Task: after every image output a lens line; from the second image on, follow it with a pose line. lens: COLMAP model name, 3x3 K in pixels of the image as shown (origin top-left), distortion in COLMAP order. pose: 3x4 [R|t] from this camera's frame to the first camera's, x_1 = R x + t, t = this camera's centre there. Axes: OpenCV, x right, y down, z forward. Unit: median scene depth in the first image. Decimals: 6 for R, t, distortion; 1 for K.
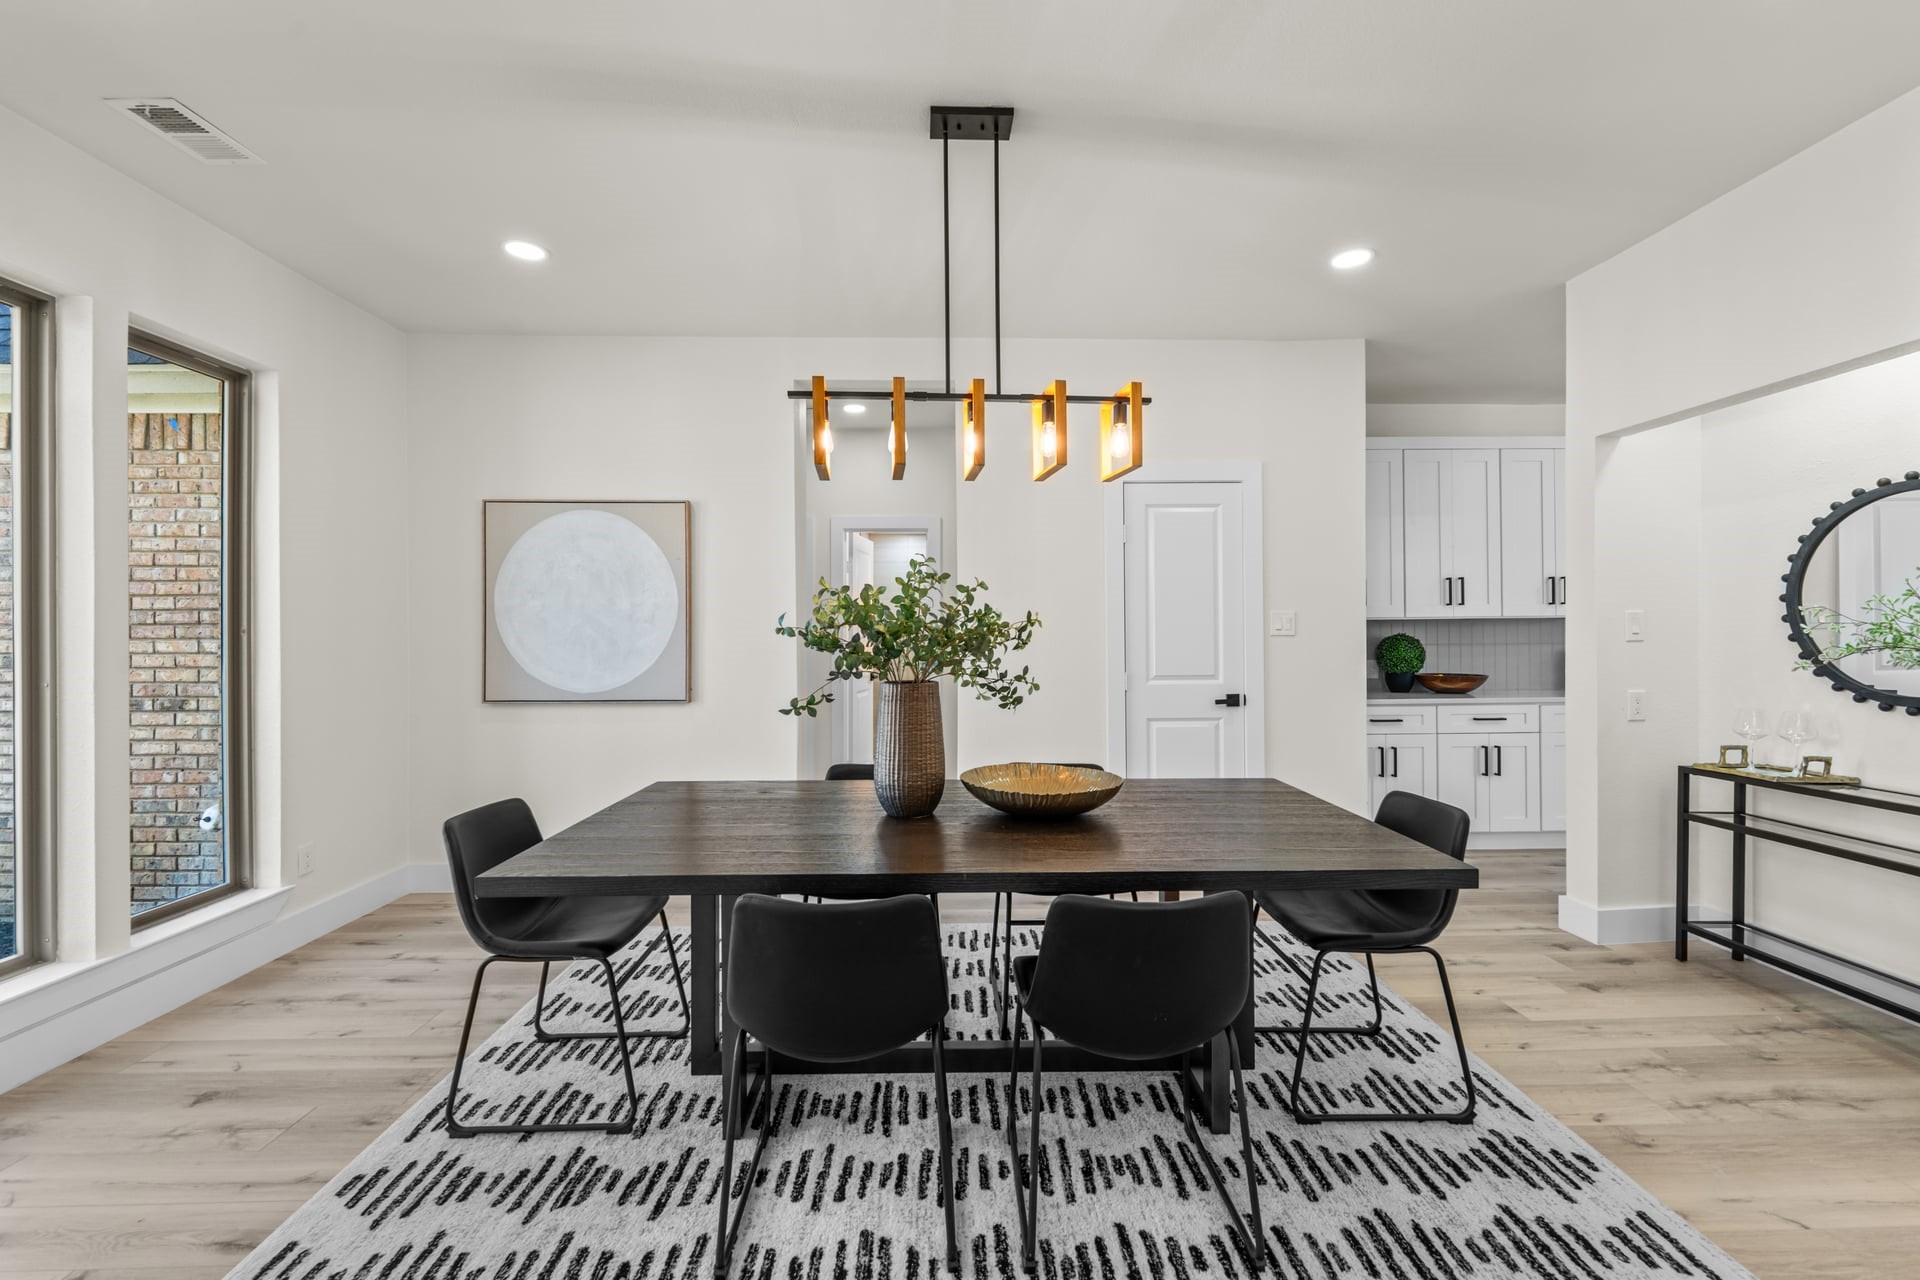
lens RADIAL K [[778.1, 0, 965.4], [0, 778.1, 636.0], [0, 0, 1]] dist [0.002185, -0.001191]
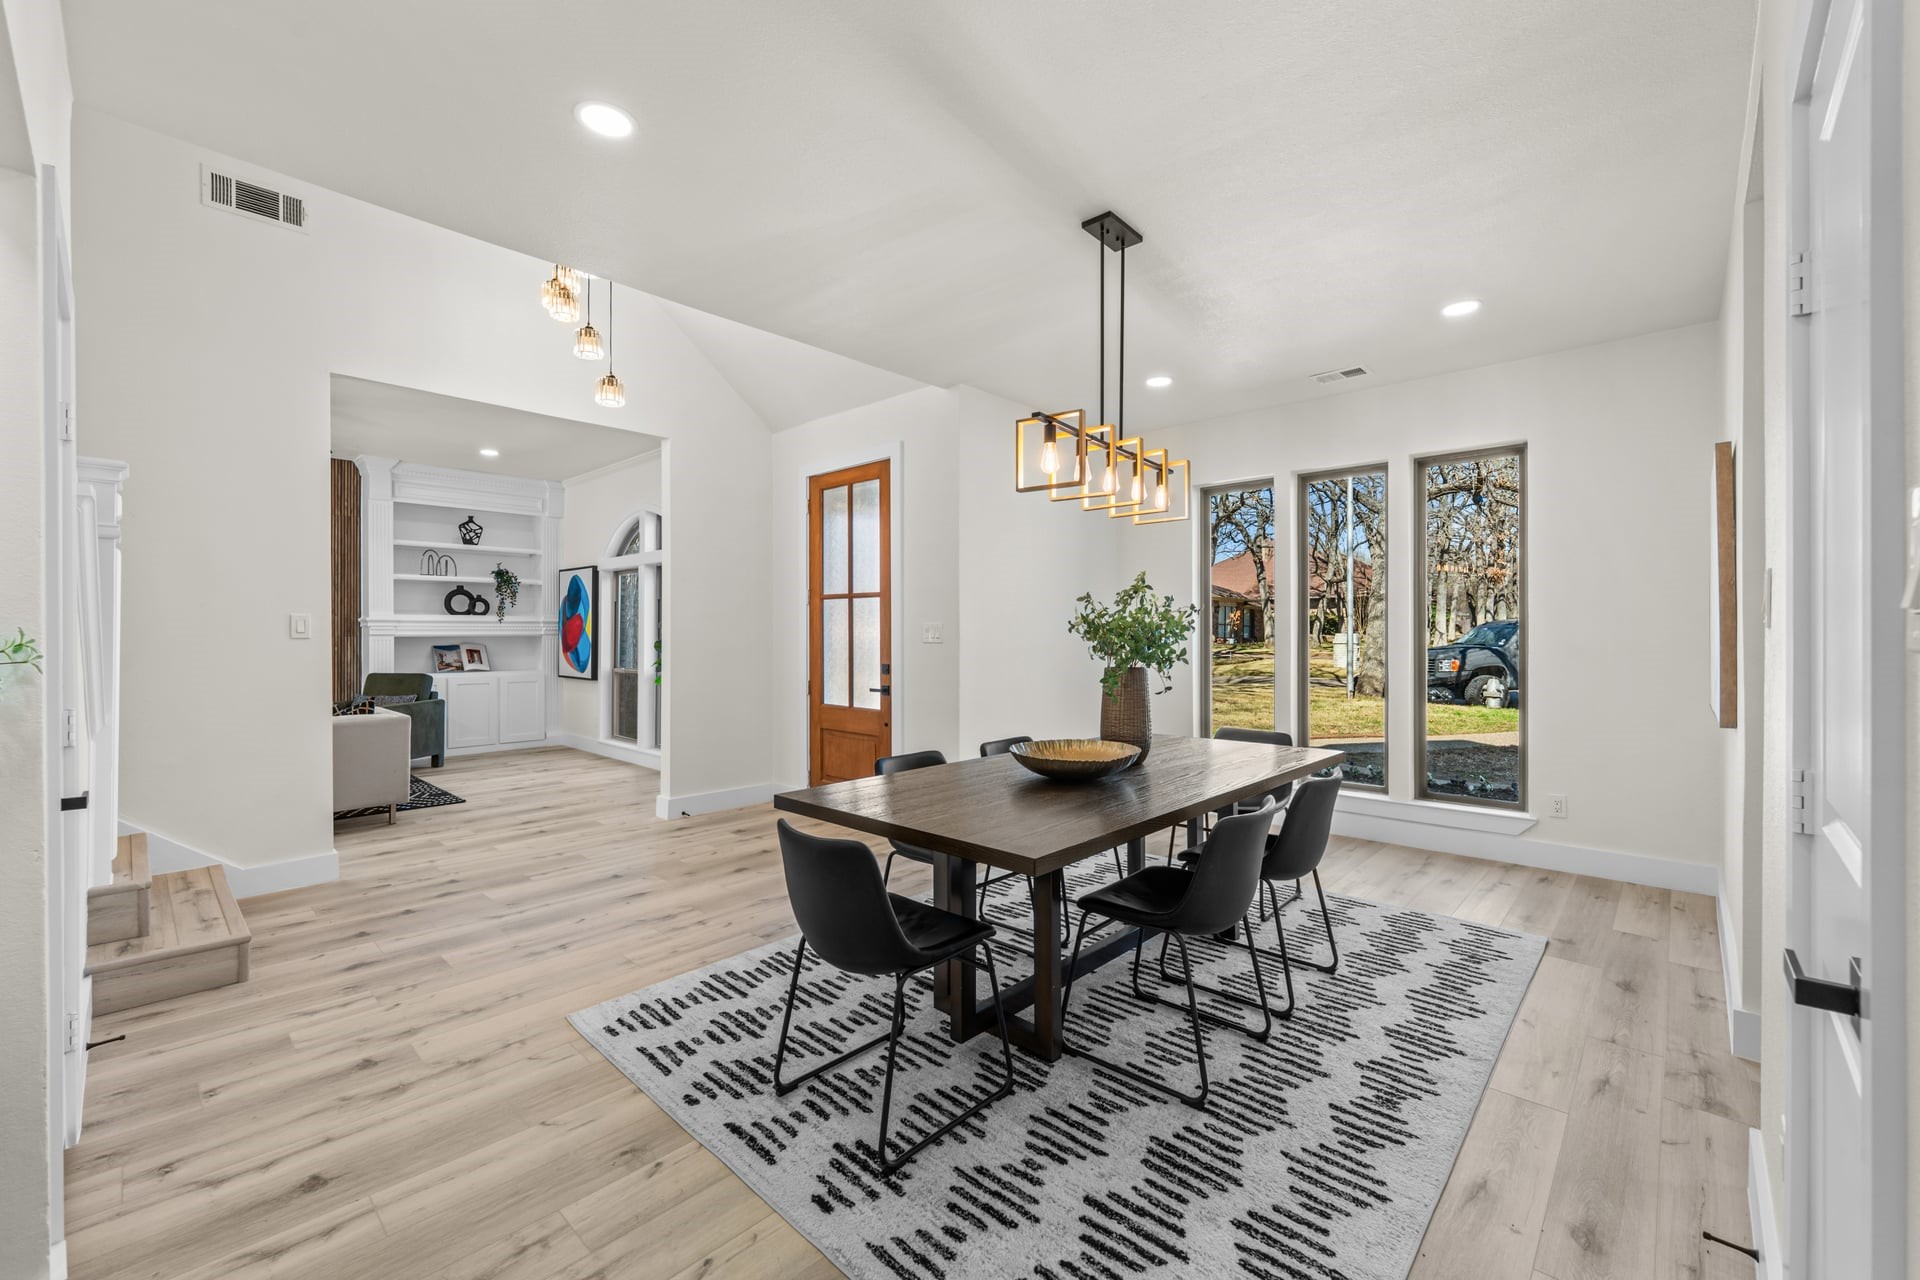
lens RADIAL K [[778.1, 0, 940.5], [0, 778.1, 639.2], [0, 0, 1]] dist [0.002185, -0.001191]
pose [[-0.718992, 0.005517, -0.694996, 1.142445], [0.000484, 0.999972, 0.007436, -0.002528], [0.695018, 0.005010, -0.718975, 1.787612]]
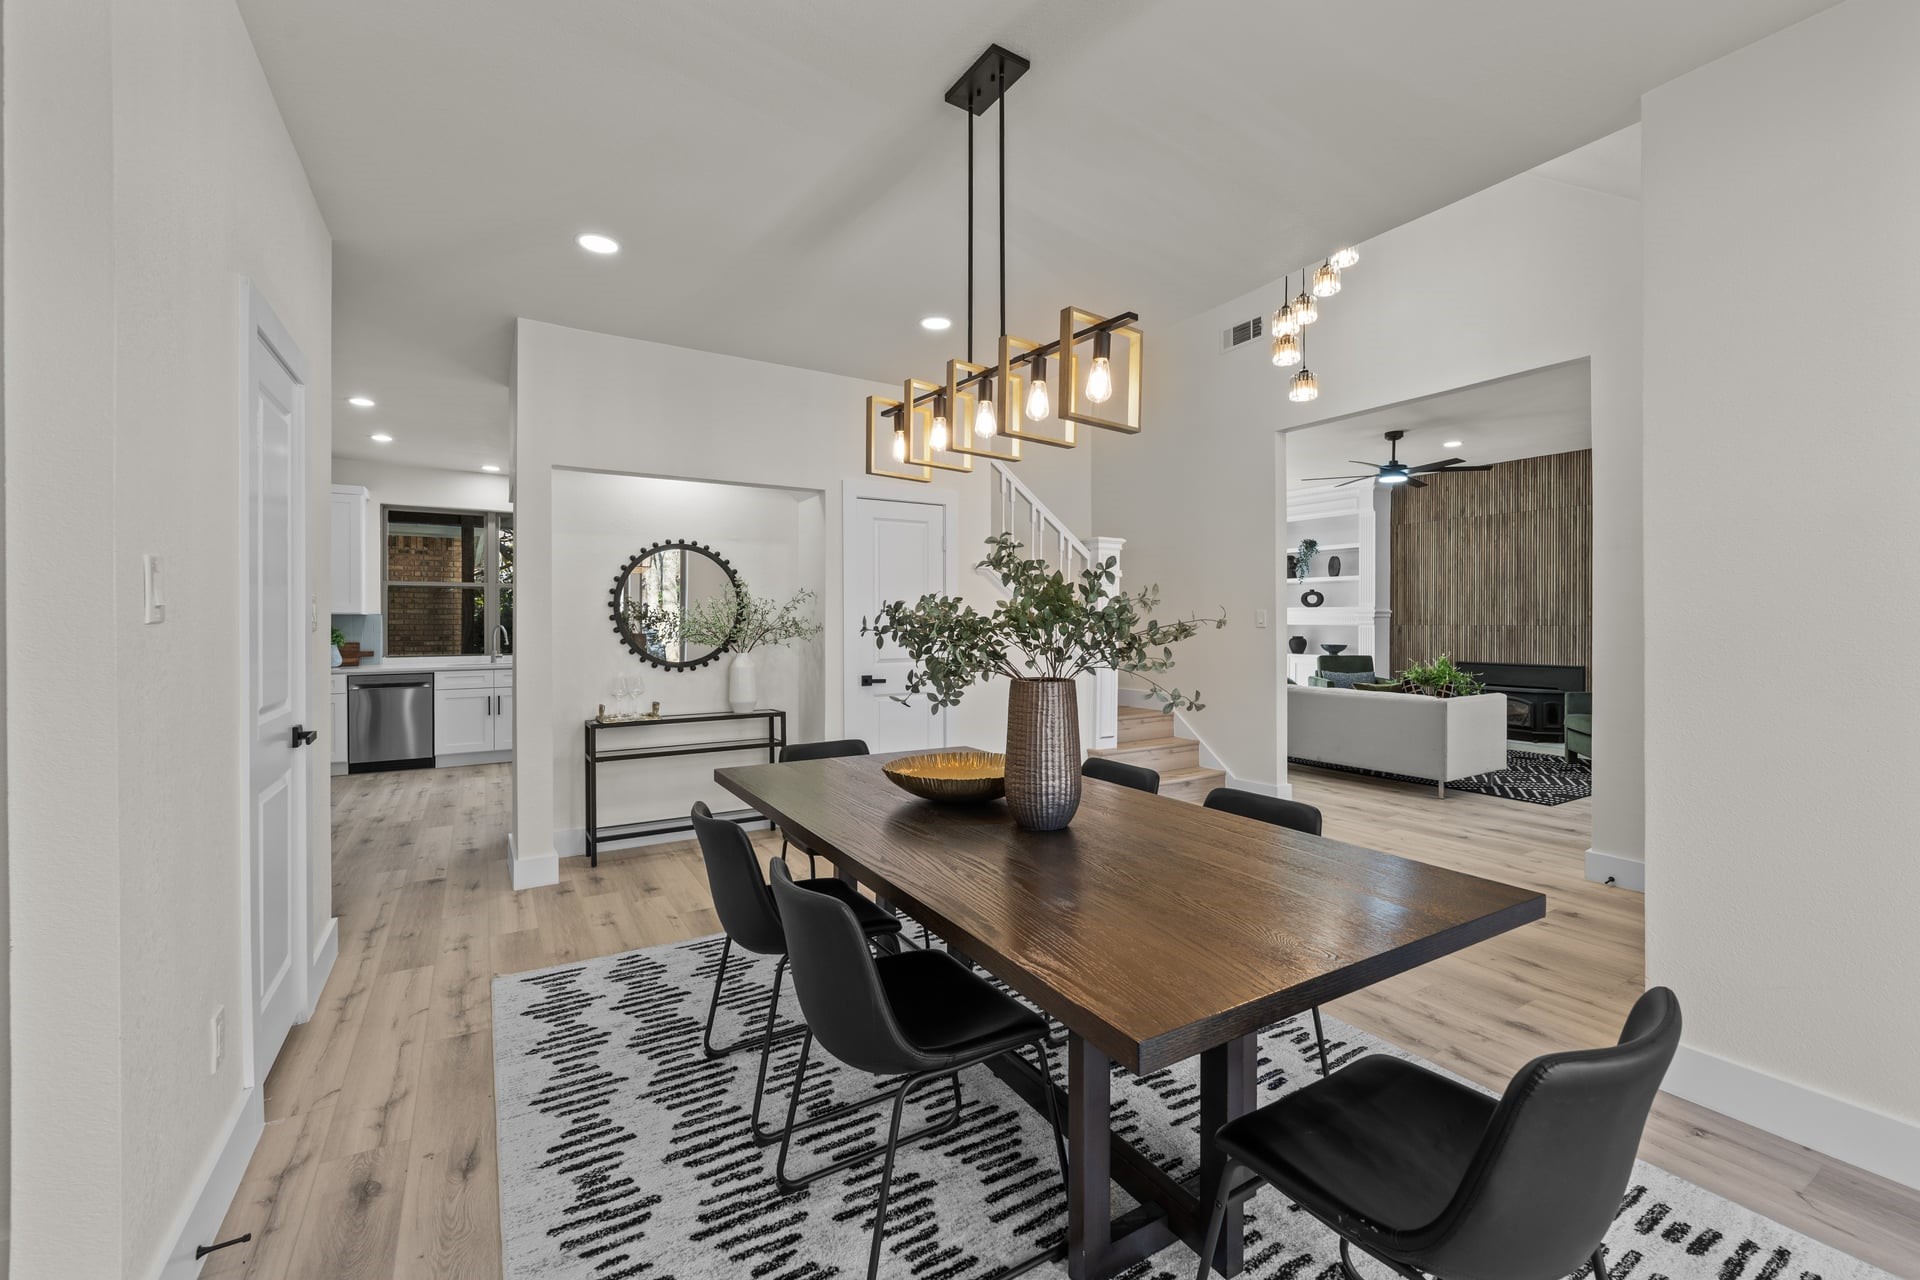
lens RADIAL K [[778.1, 0, 965.6], [0, 778.1, 625.2], [0, 0, 1]] dist [0.002185, -0.001191]
pose [[-0.491945, 0.006695, 0.870601, -0.825463], [0.005296, 0.999975, -0.004698, 0.004715], [-0.870610, 0.002299, -0.491968, 1.540390]]
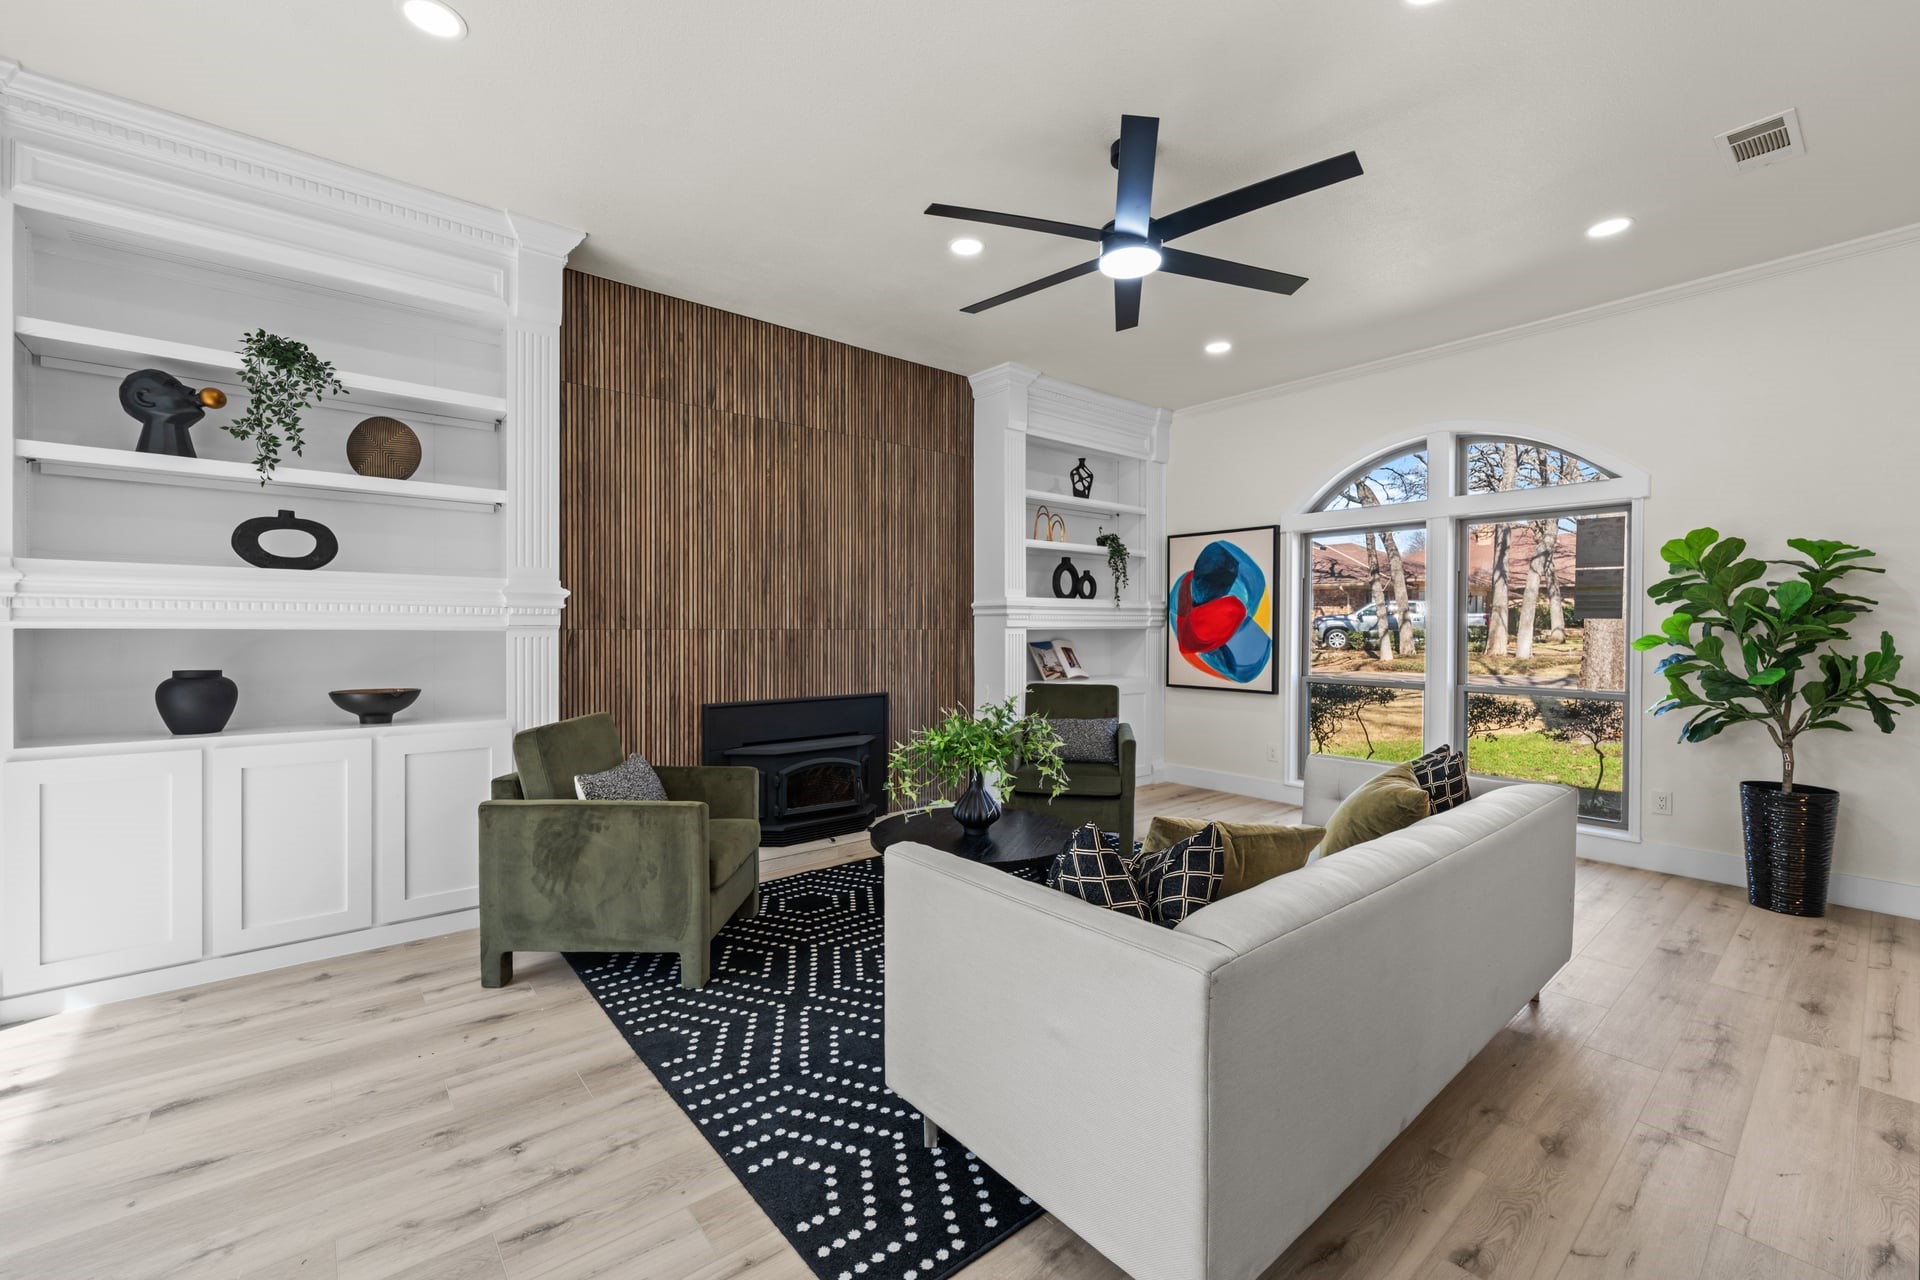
lens RADIAL K [[778.1, 0, 961.9], [0, 778.1, 636.1], [0, 0, 1]] dist [0.002185, -0.001191]
pose [[-0.786385, 0.015138, -0.617551, 2.166101], [0.005844, 0.999837, 0.017068, -0.013719], [0.617709, 0.009813, -0.786346, -0.771470]]
